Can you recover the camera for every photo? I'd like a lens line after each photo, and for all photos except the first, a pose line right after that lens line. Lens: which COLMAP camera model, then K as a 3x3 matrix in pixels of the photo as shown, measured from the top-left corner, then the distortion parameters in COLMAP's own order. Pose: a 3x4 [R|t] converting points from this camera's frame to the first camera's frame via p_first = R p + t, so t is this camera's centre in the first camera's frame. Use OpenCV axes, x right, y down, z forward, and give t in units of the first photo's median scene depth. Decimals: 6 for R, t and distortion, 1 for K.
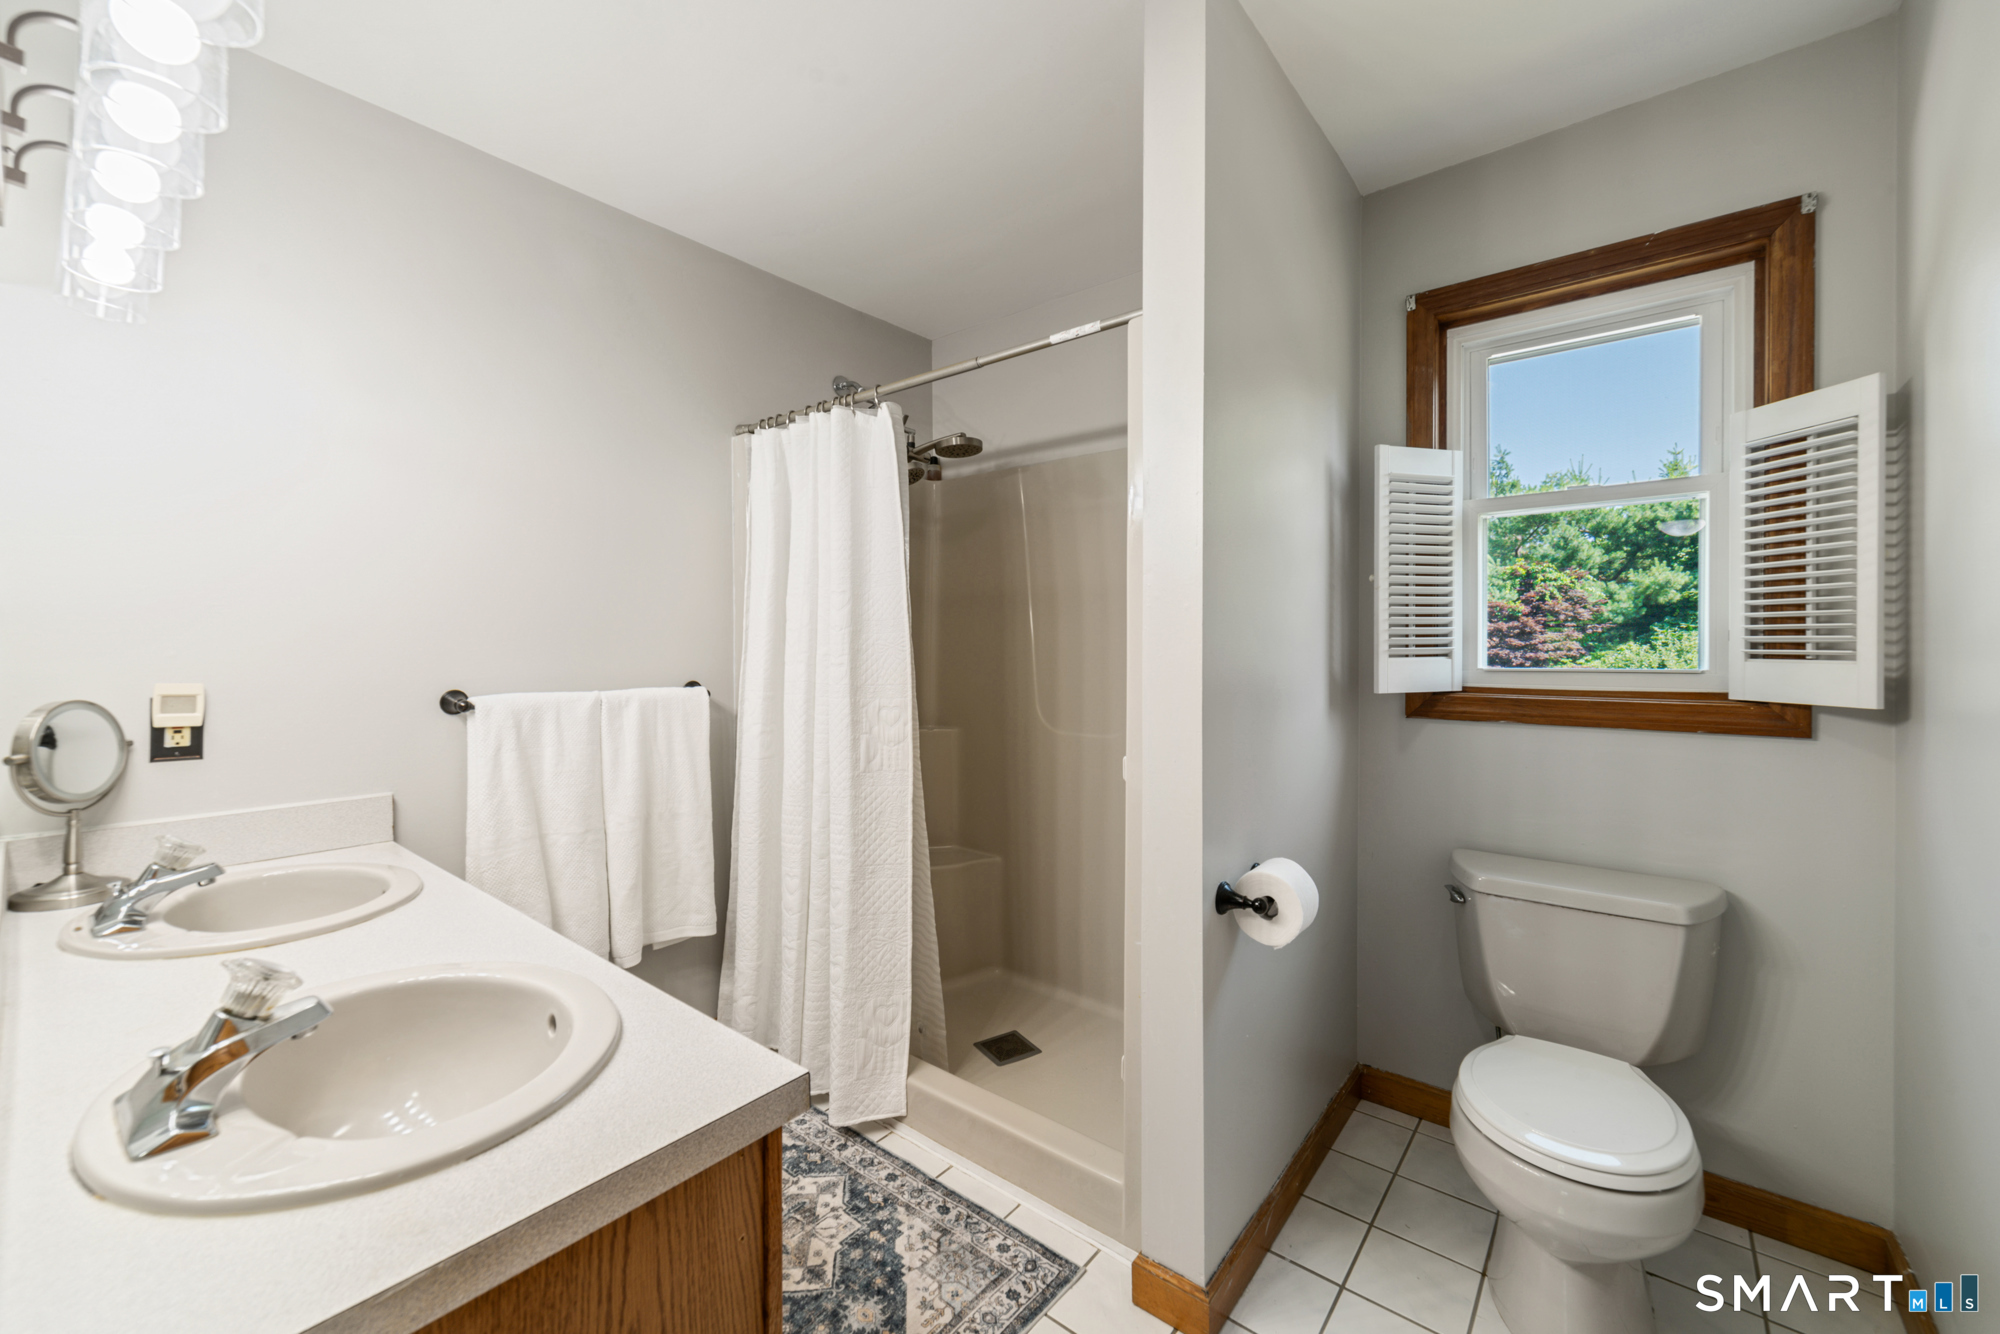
lens RADIAL K [[782.4, 0, 1000.2], [0, 782.4, 664.7], [0, 0, 1]] dist [0.000648, 0.000713]
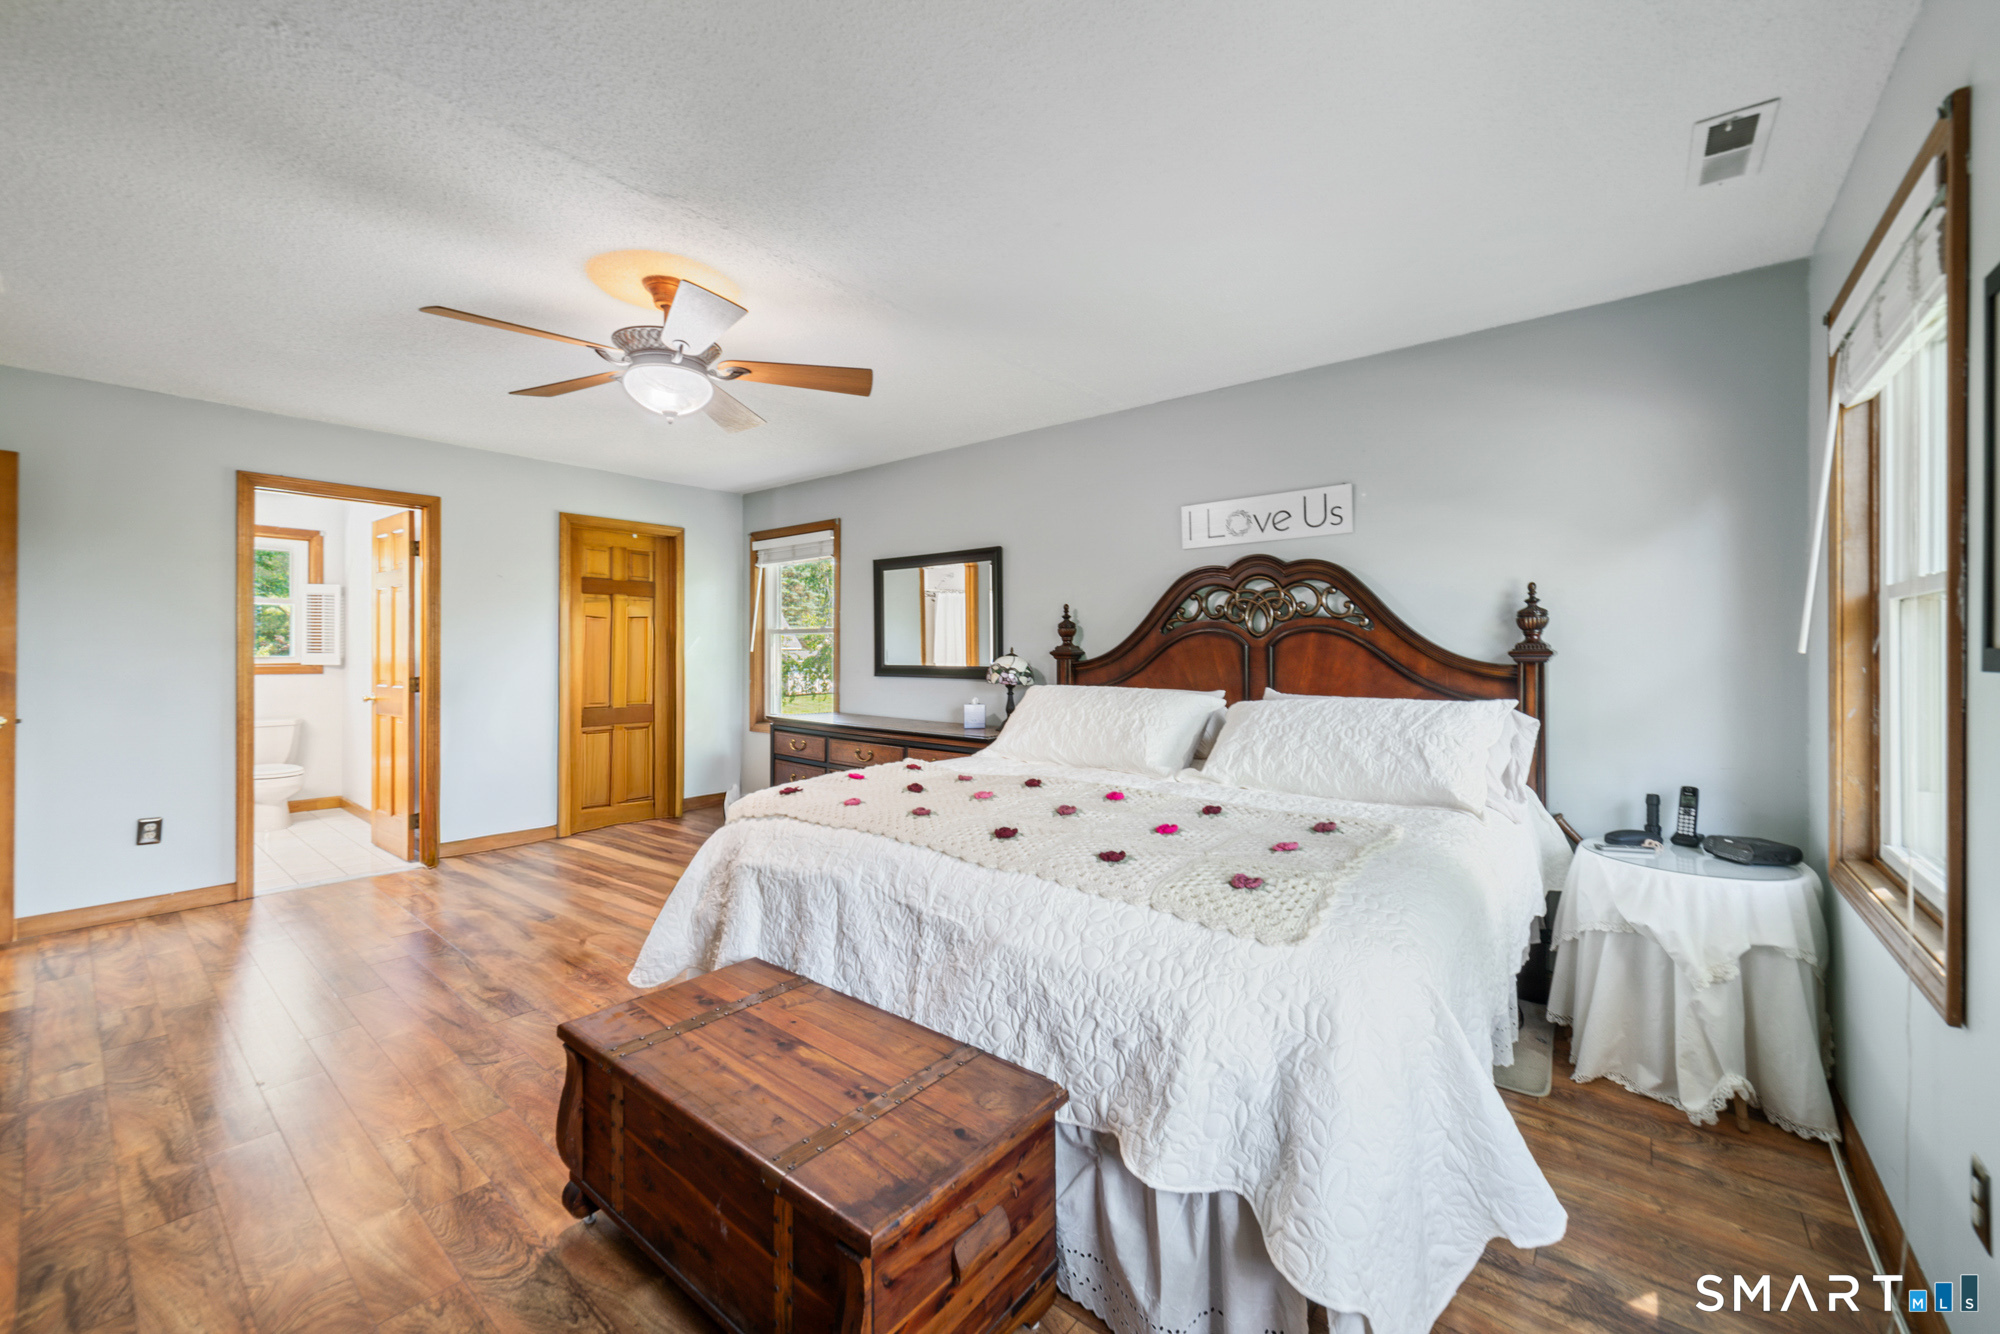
lens RADIAL K [[782.4, 0, 1000.4], [0, 782.4, 655.1], [0, 0, 1]] dist [0.000648, 0.000713]
pose [[0.009630, -0.006581, 0.999932, -2.741193], [-0.003510, 0.999972, 0.006615, -0.035261], [-0.999947, -0.003574, 0.009606, -2.330325]]
